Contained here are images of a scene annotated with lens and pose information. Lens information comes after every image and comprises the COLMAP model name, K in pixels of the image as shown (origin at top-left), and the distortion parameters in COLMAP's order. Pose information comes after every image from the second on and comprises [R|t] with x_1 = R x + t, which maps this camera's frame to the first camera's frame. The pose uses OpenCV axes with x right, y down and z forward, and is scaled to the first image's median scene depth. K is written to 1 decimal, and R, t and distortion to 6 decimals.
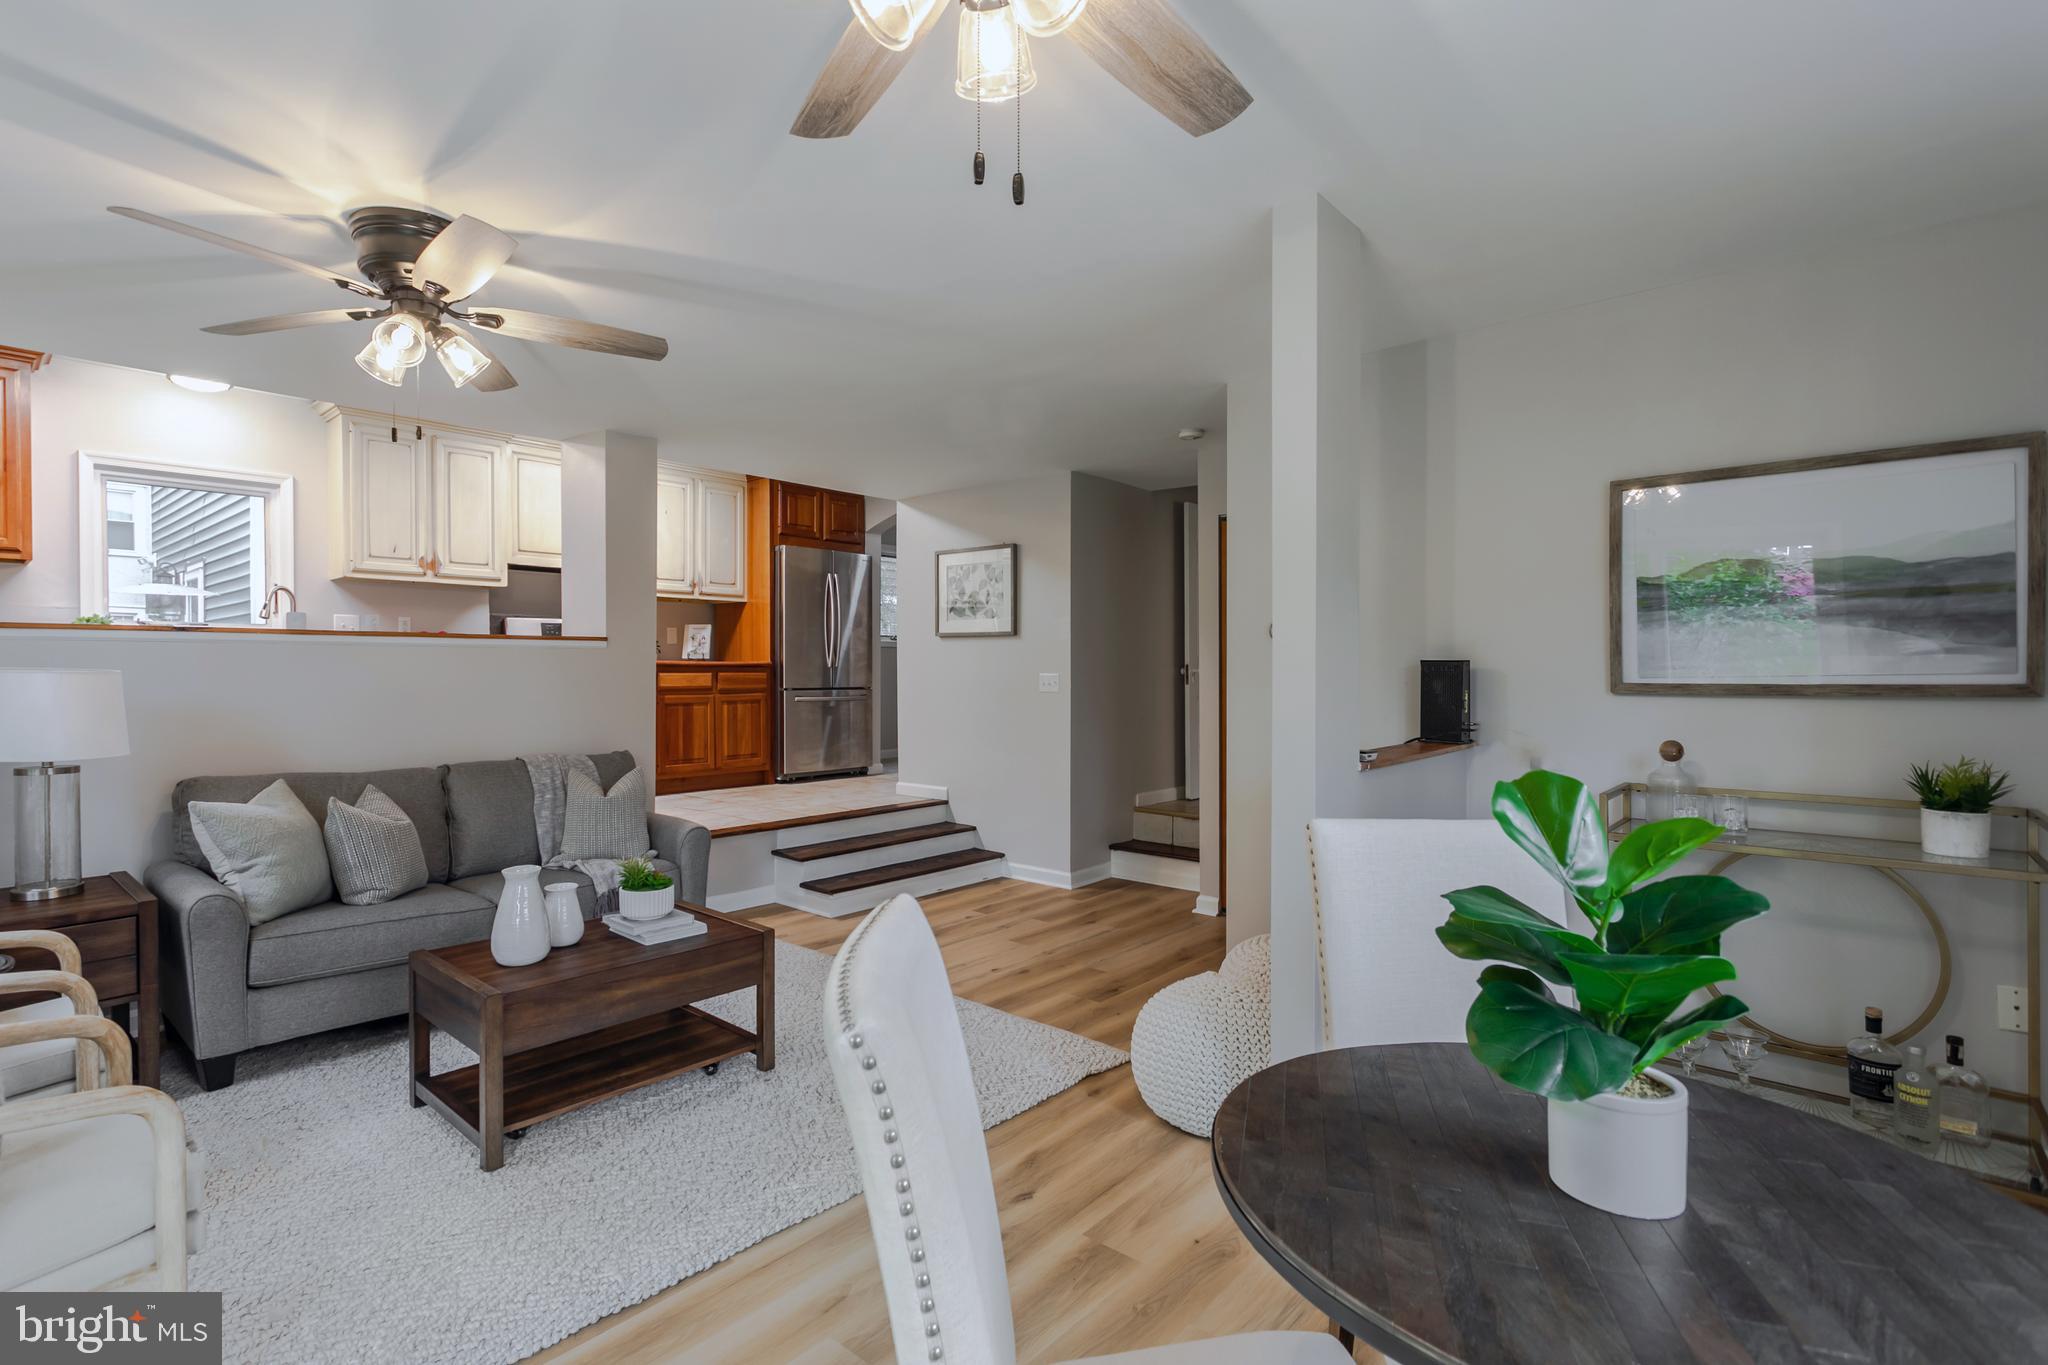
lens RADIAL K [[983.8, 0, 1077.7], [0, 983.8, 676.9], [0, 0, 1]] dist [0.001459, 0.000285]
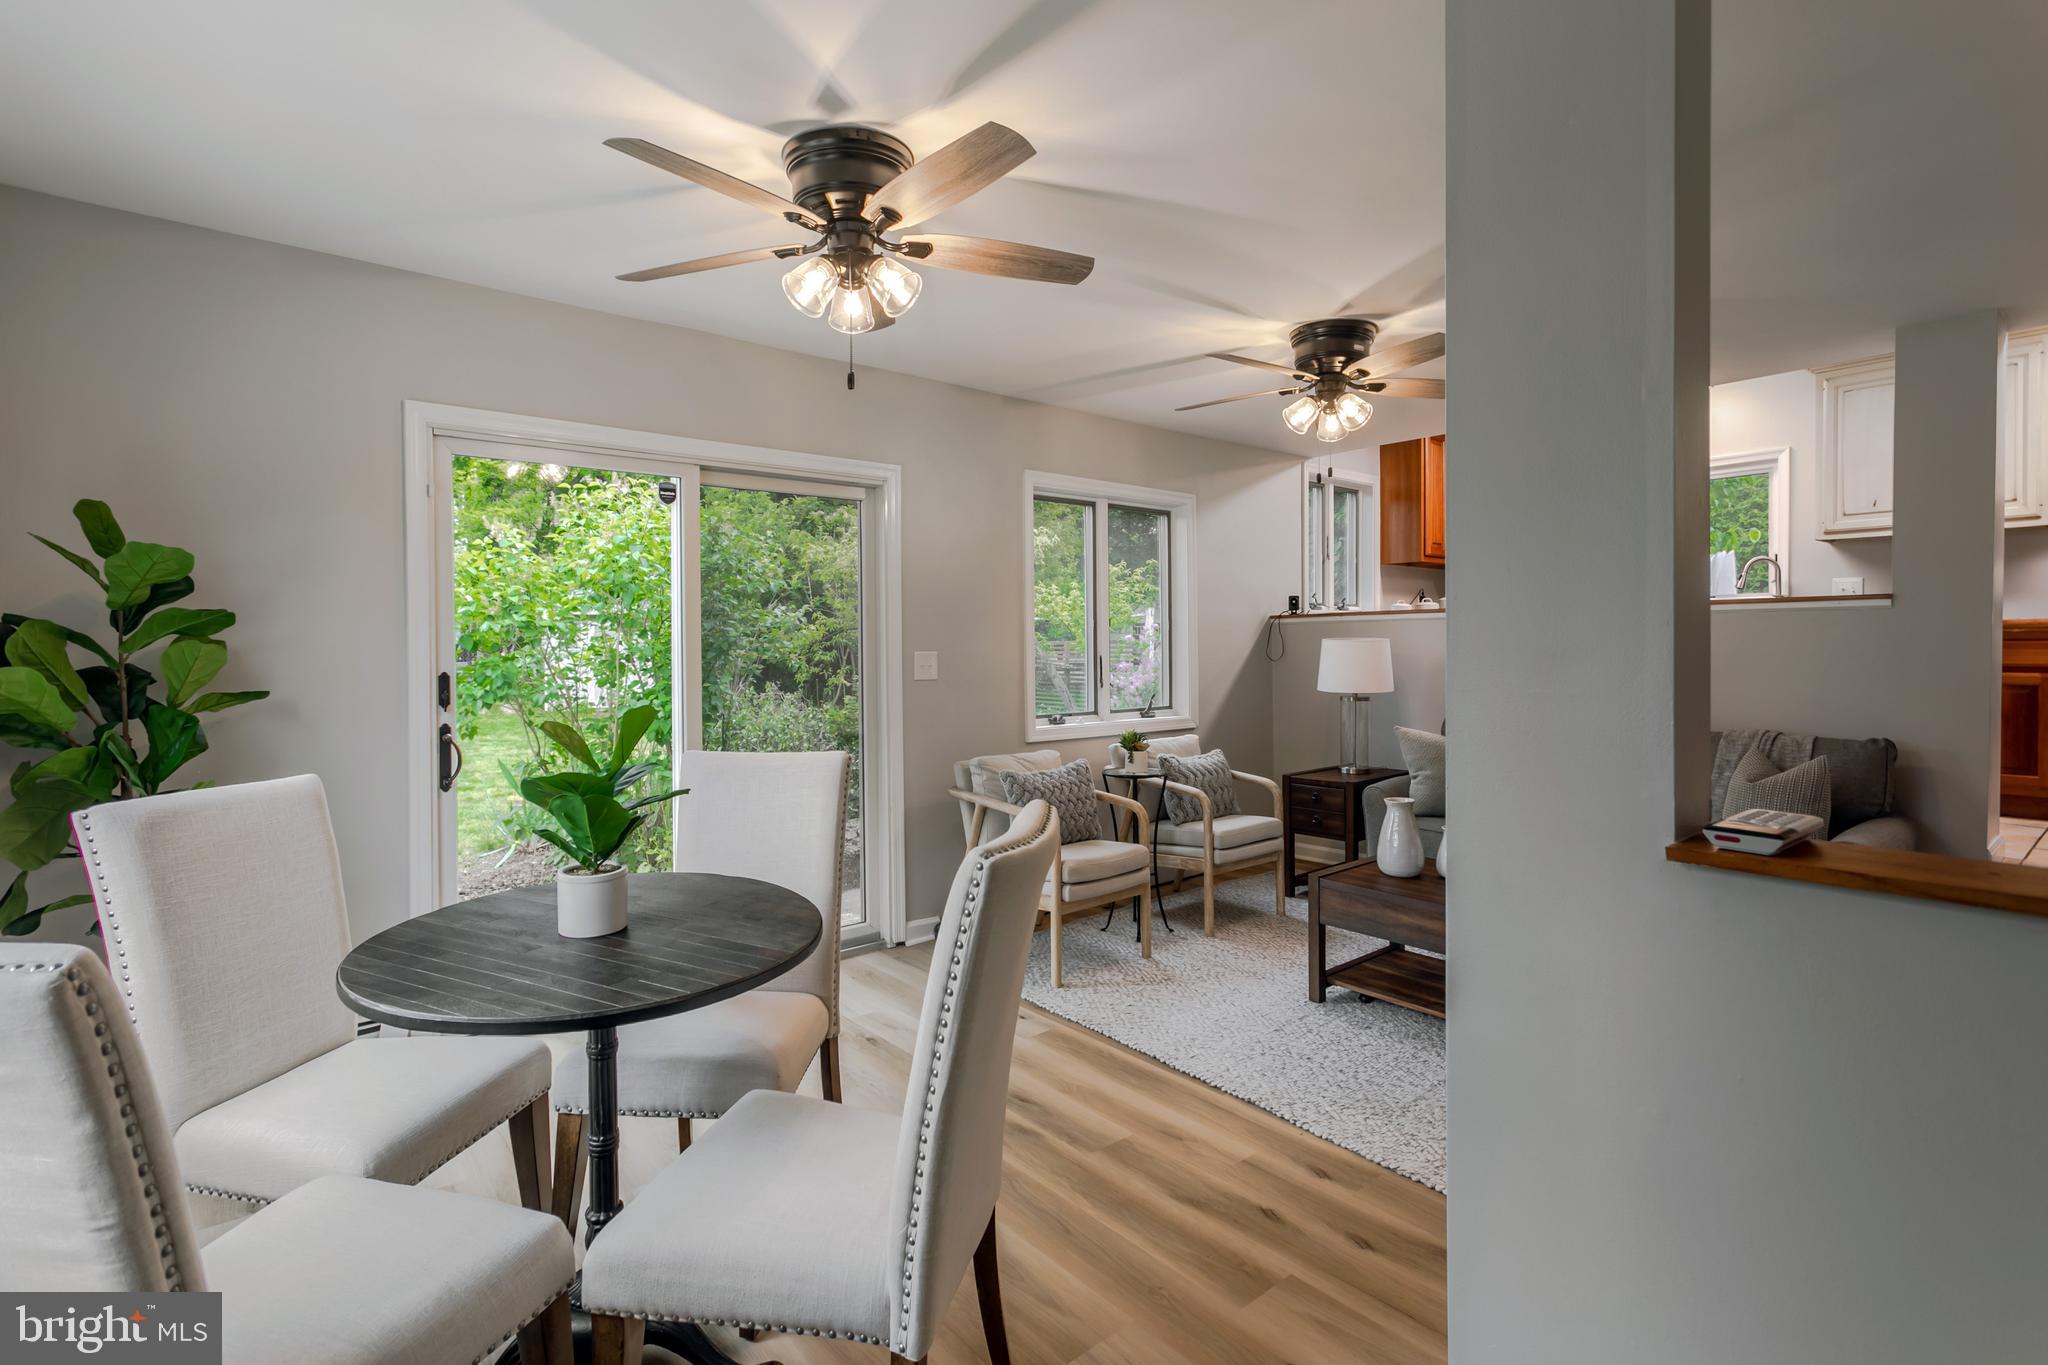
lens RADIAL K [[956.6, 0, 932.4], [0, 956.6, 658.8], [0, 0, 1]] dist [0.002507, 0.000446]
pose [[-0.220261, 0.011950, -0.975368, 0.325528], [-0.003258, 0.999910, 0.012986, 0.004070], [0.975436, 0.006038, -0.220202, 0.316111]]
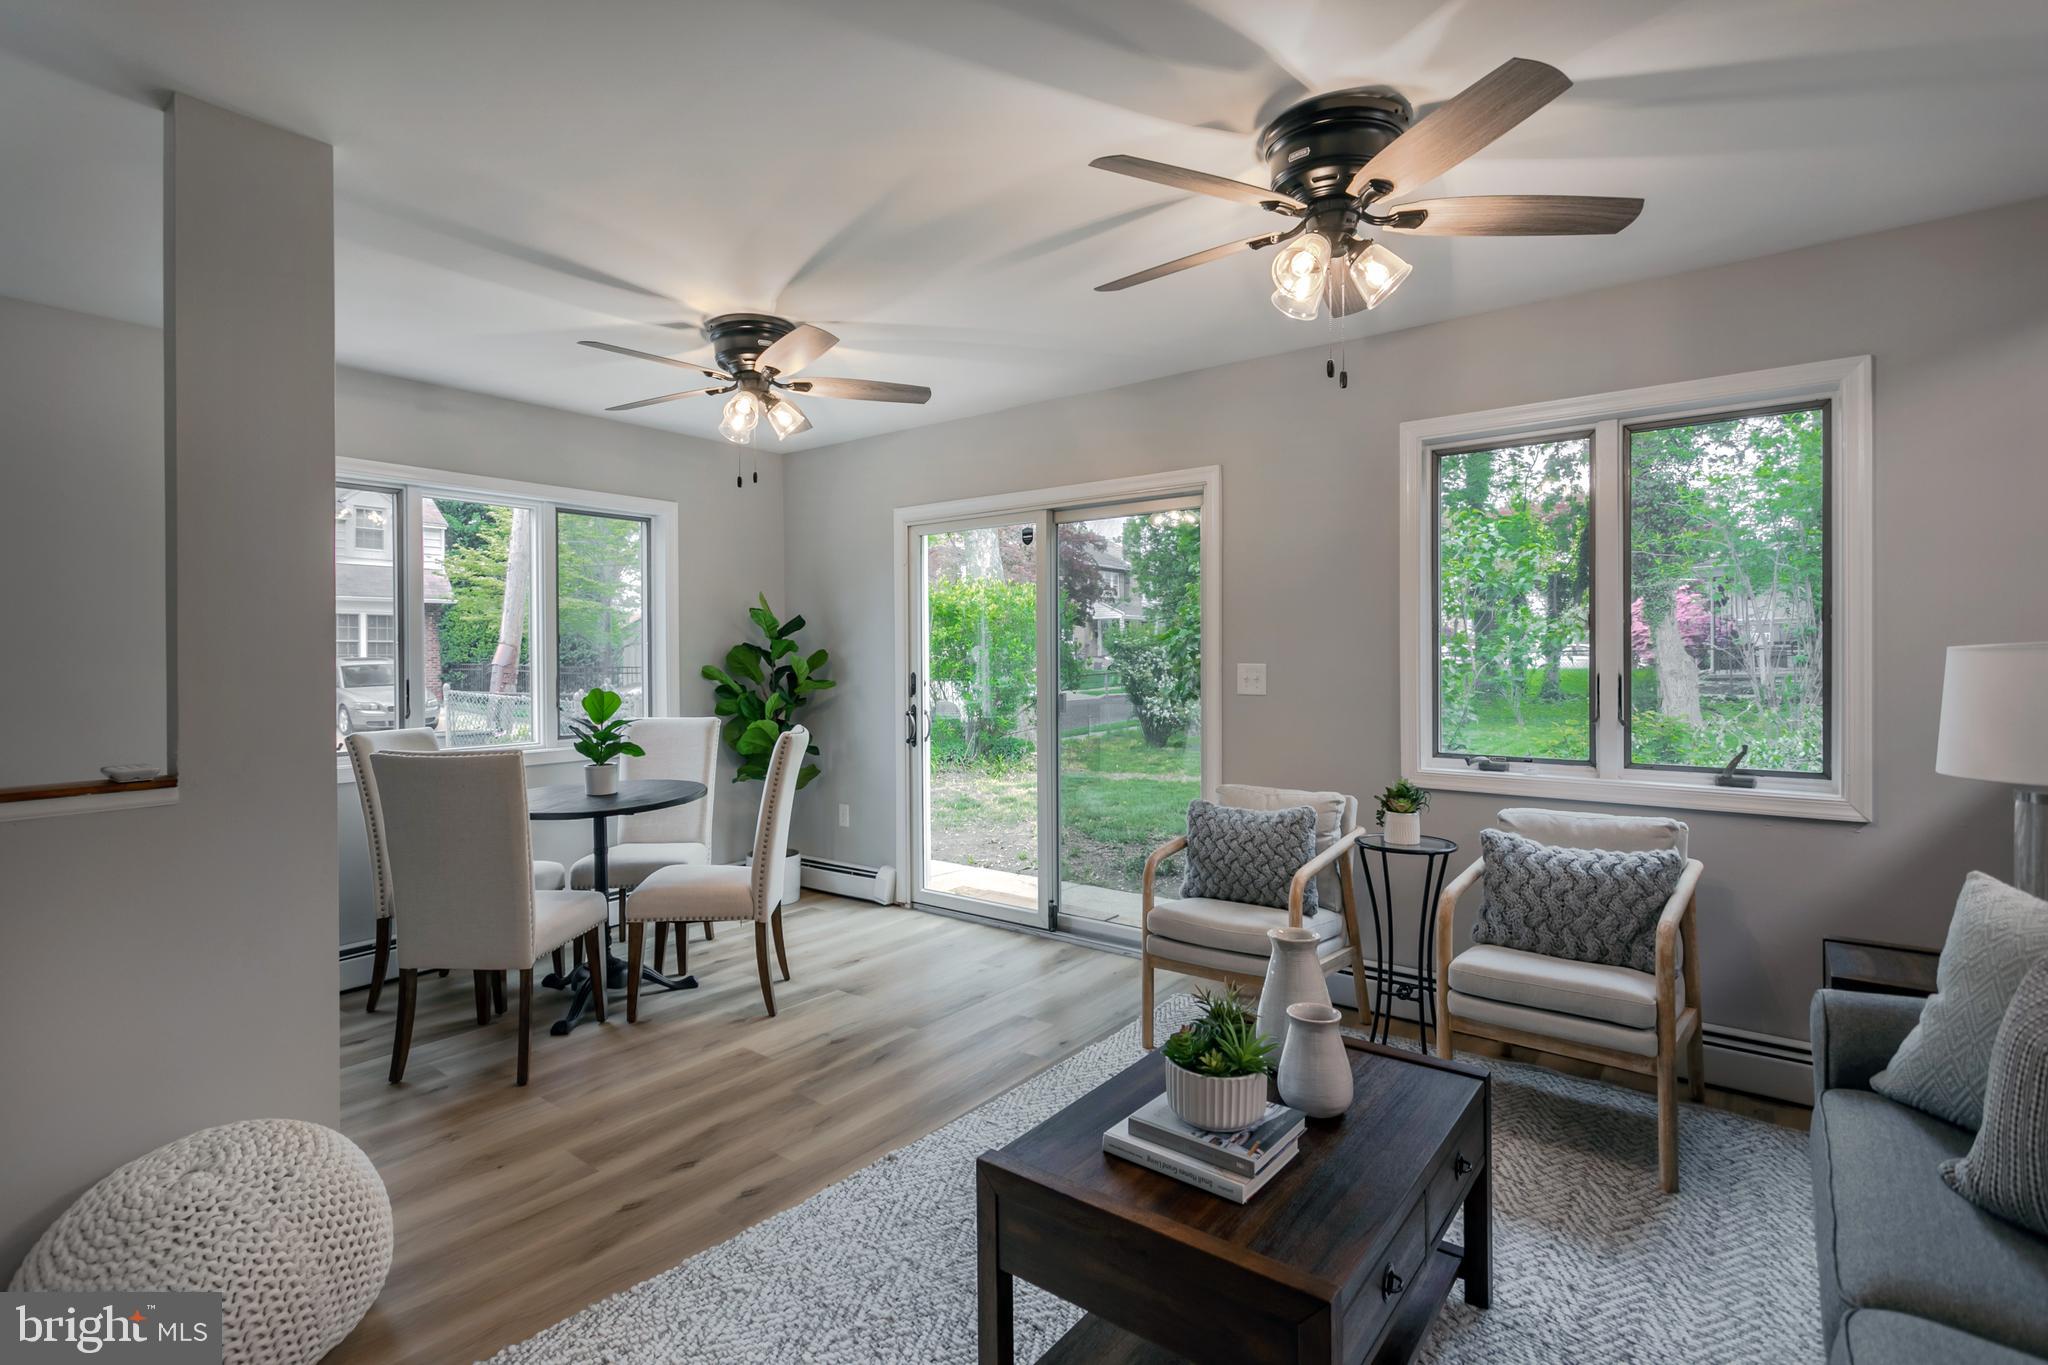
lens RADIAL K [[960.6, 0, 1052.4], [0, 960.6, 660.6], [0, 0, 1]] dist [0.011711, 0.000211]
pose [[-0.998814, 0.001244, -0.048665, -0.172619], [0.000712, 0.999940, 0.010947, -0.000739], [0.048676, 0.010899, -0.998755, 0.762625]]
